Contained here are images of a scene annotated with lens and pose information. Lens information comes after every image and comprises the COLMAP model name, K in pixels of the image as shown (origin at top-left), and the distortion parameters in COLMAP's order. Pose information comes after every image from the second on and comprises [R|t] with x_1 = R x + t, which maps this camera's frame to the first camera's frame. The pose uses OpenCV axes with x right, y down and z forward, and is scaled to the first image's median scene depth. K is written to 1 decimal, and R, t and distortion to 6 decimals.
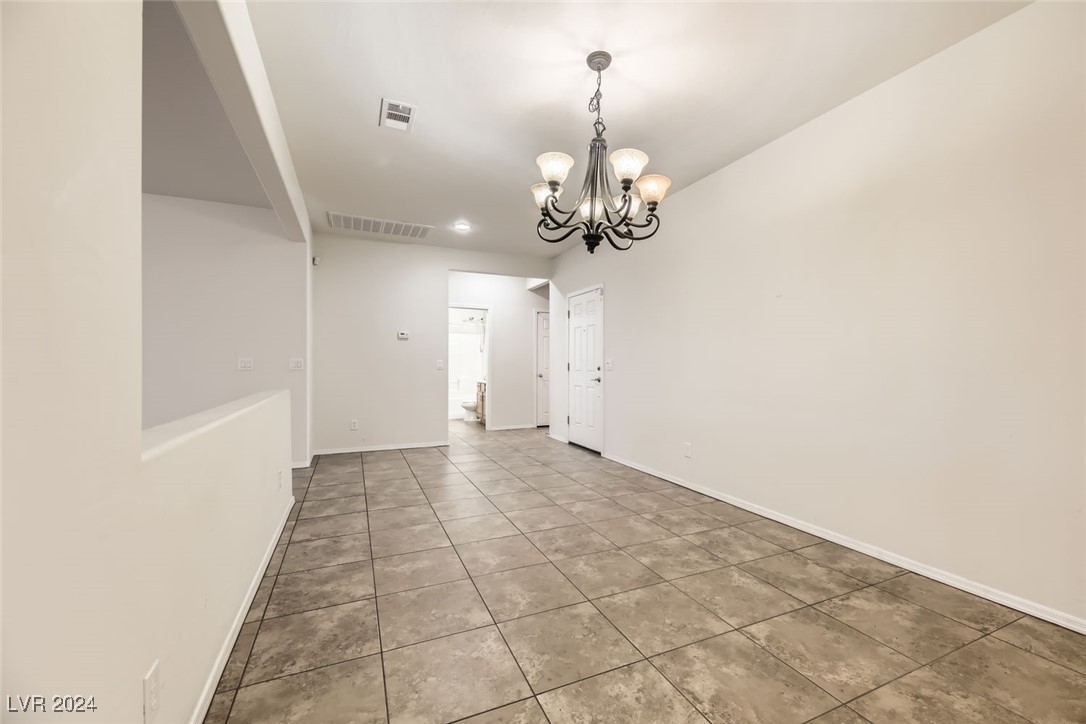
lens RADIAL K [[457.2, 0, 564.0], [0, 457.2, 359.9], [0, 0, 1]] dist [0.012203, -0.000122]
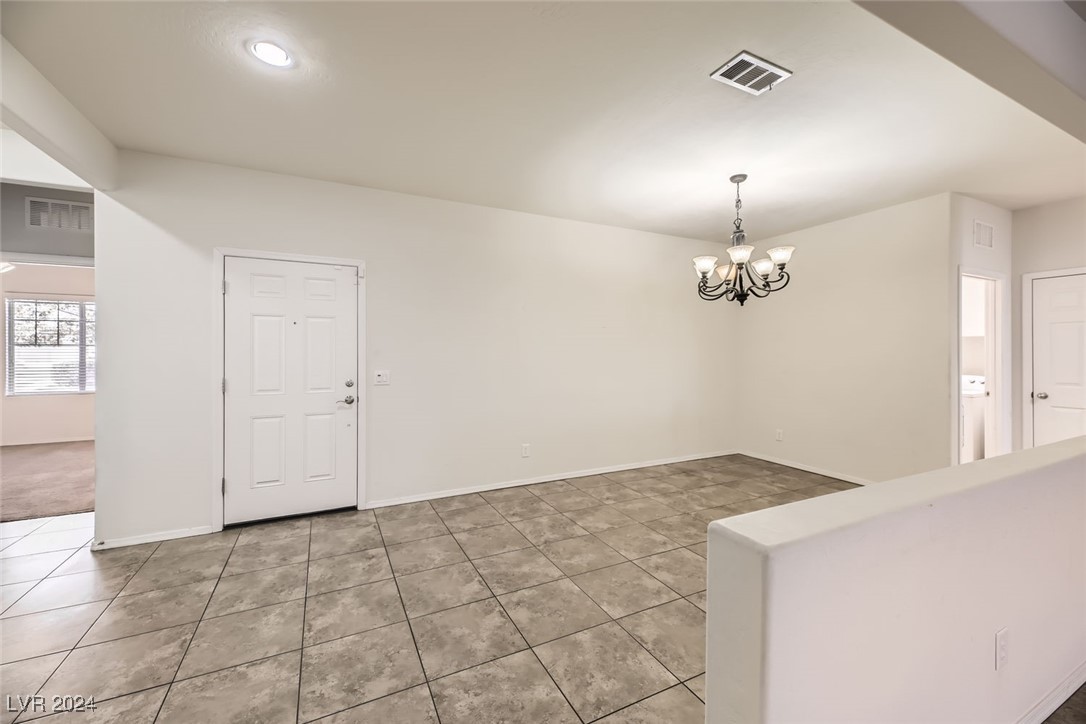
lens RADIAL K [[435.8, 0, 543.1], [0, 435.8, 353.2], [0, 0, 1]] dist [0.018393, -0.005835]
pose [[-0.032663, -0.004505, 0.999456, -0.892953], [-0.010434, 0.999937, 0.004166, -0.049880], [-0.999412, -0.010292, -0.032708, 1.133033]]
